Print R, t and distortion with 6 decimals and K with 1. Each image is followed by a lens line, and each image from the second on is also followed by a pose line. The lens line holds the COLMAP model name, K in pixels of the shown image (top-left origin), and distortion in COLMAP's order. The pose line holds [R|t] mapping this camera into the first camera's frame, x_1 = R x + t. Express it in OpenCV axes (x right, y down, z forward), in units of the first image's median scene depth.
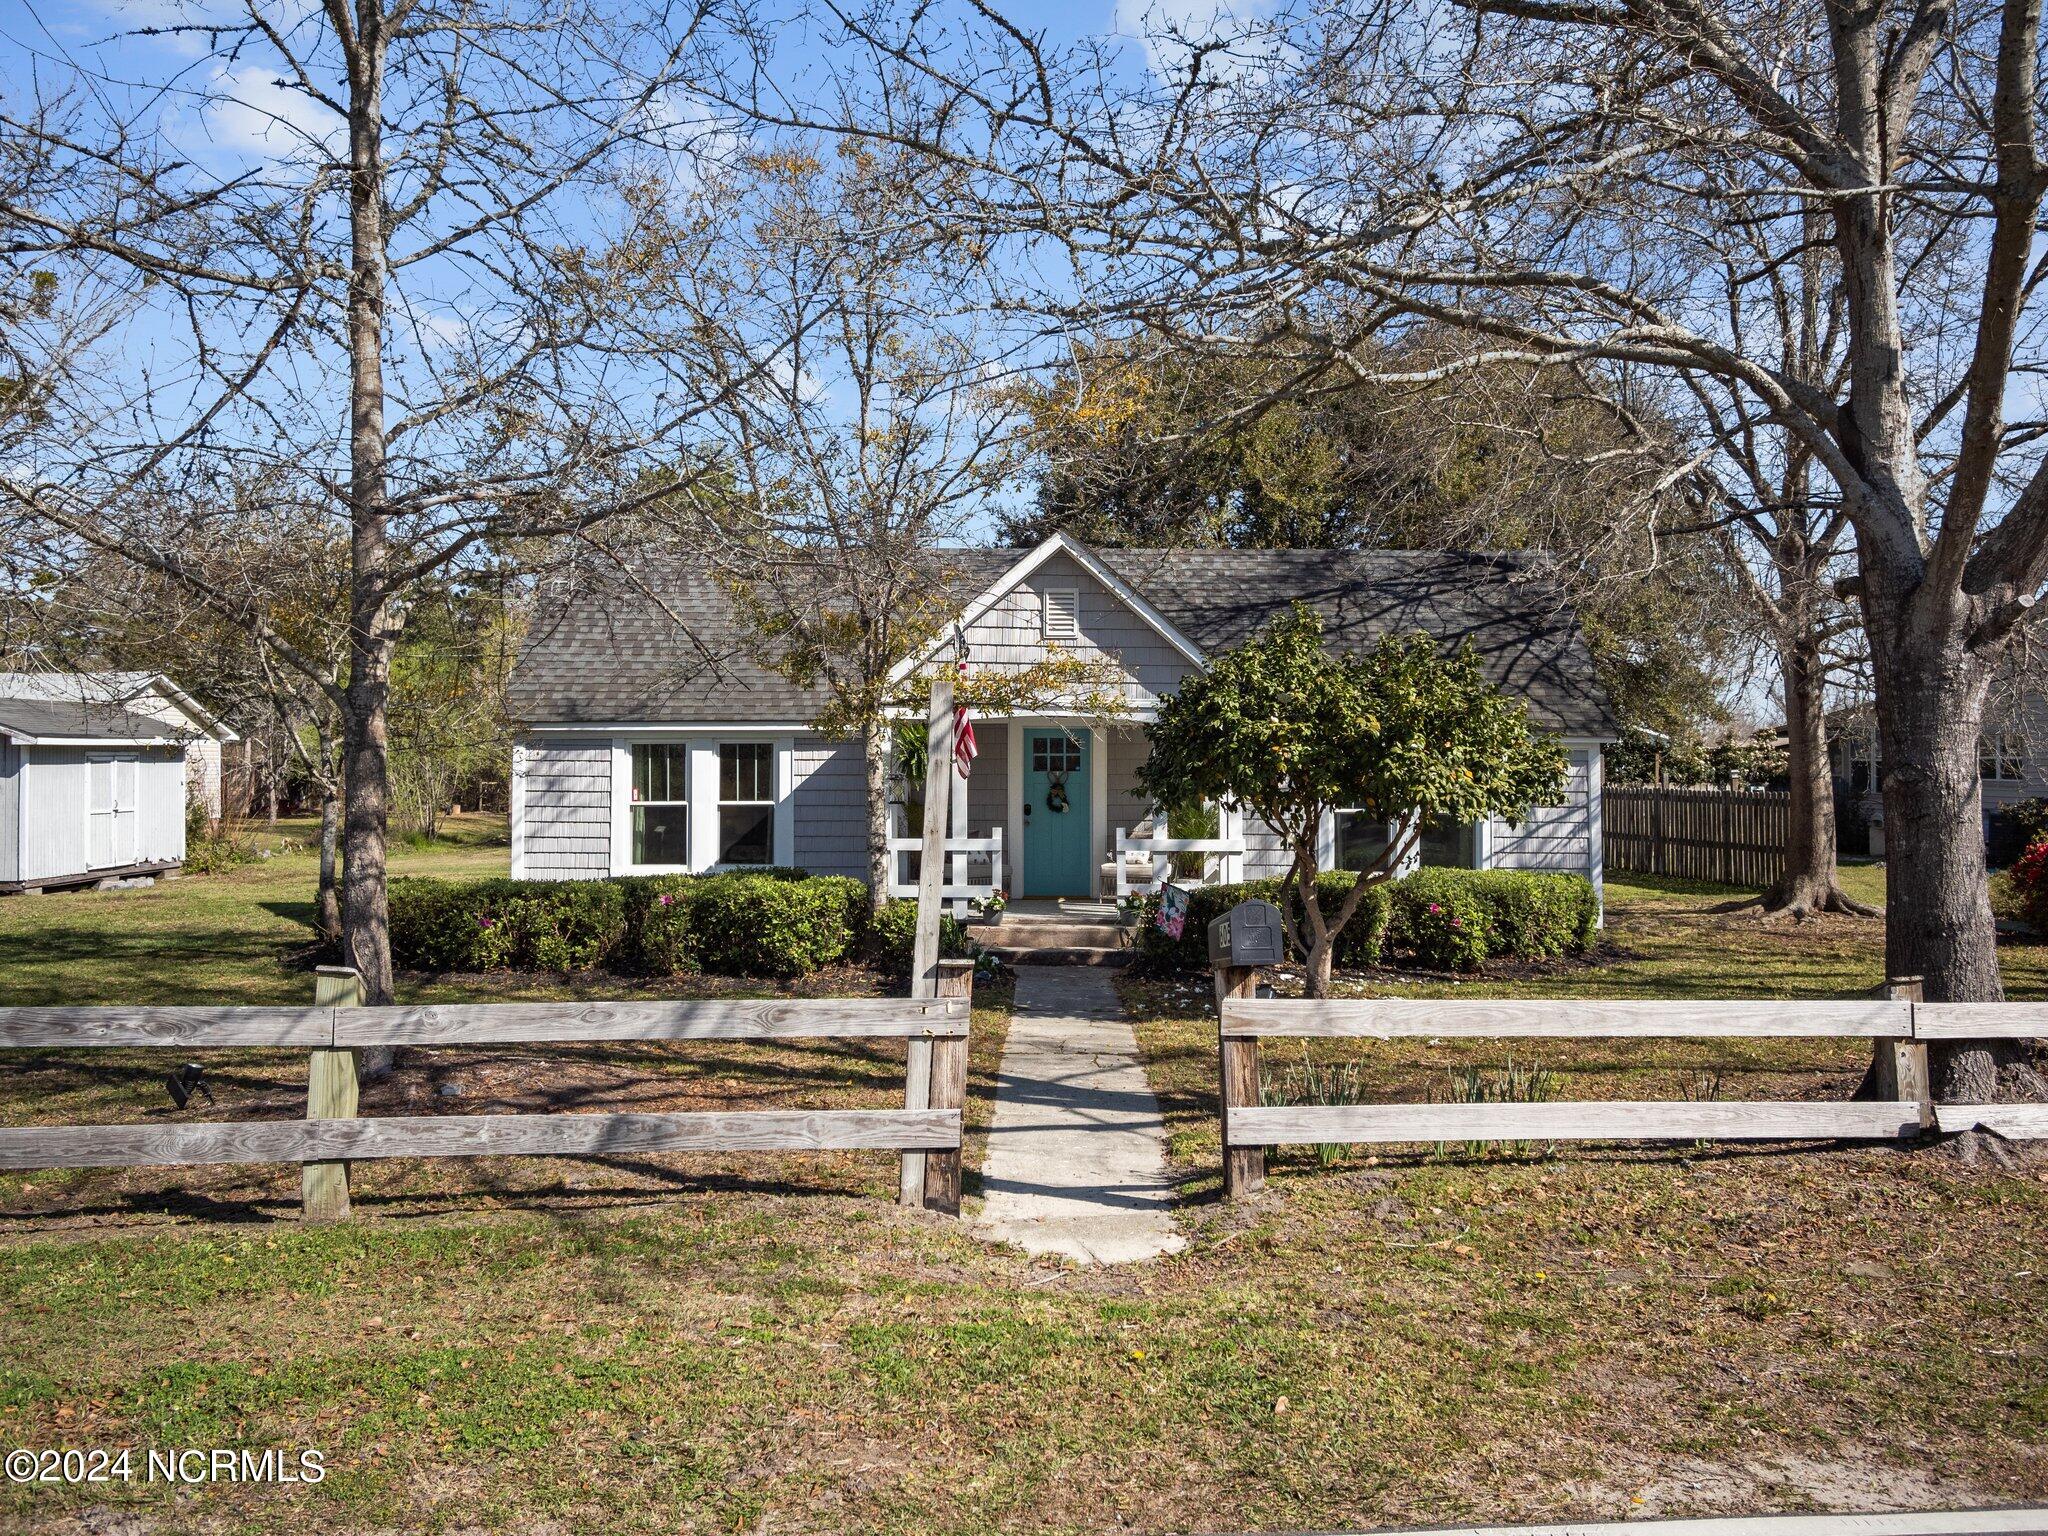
lens RADIAL K [[1640.1, 0, 1024.0], [0, 1640.1, 768.0], [0, 0, 1]] dist [0.013402, 0.000948]
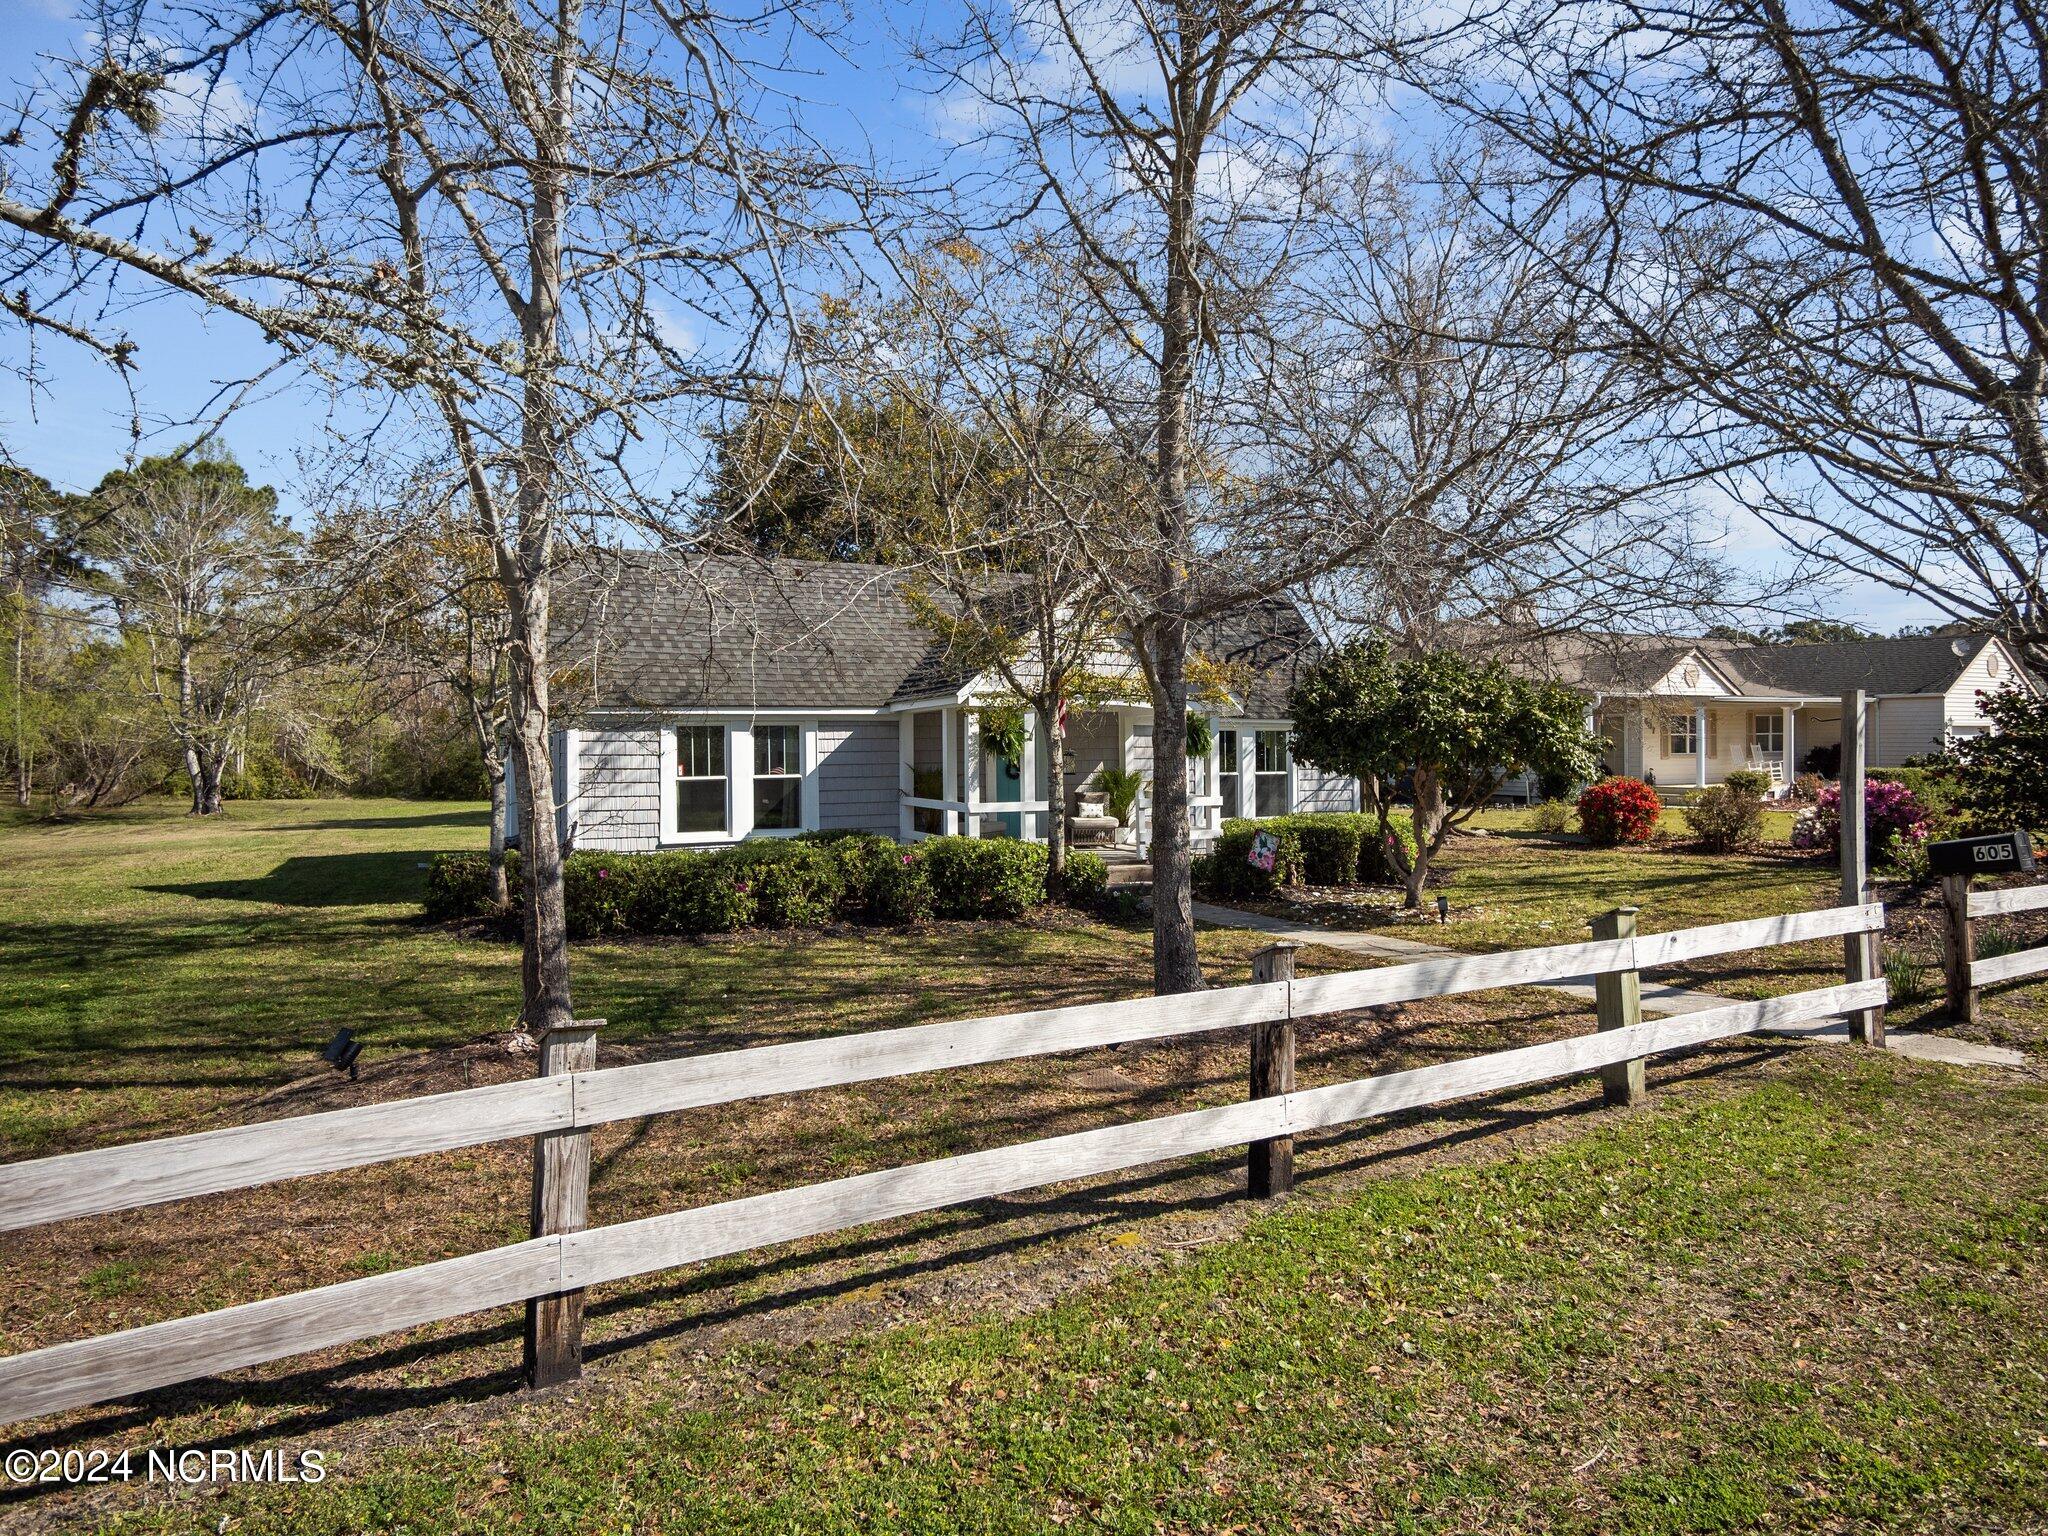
lens RADIAL K [[1308.9, 0, 1024.0], [0, 1308.9, 768.0], [0, 0, 1]] dist [0.046181, 0.001342]
pose [[0.903799, -0.015446, 0.427678, -0.481600], [0.005991, 0.999707, 0.023446, -0.006458], [-0.427915, -0.018628, 0.903627, 0.094032]]
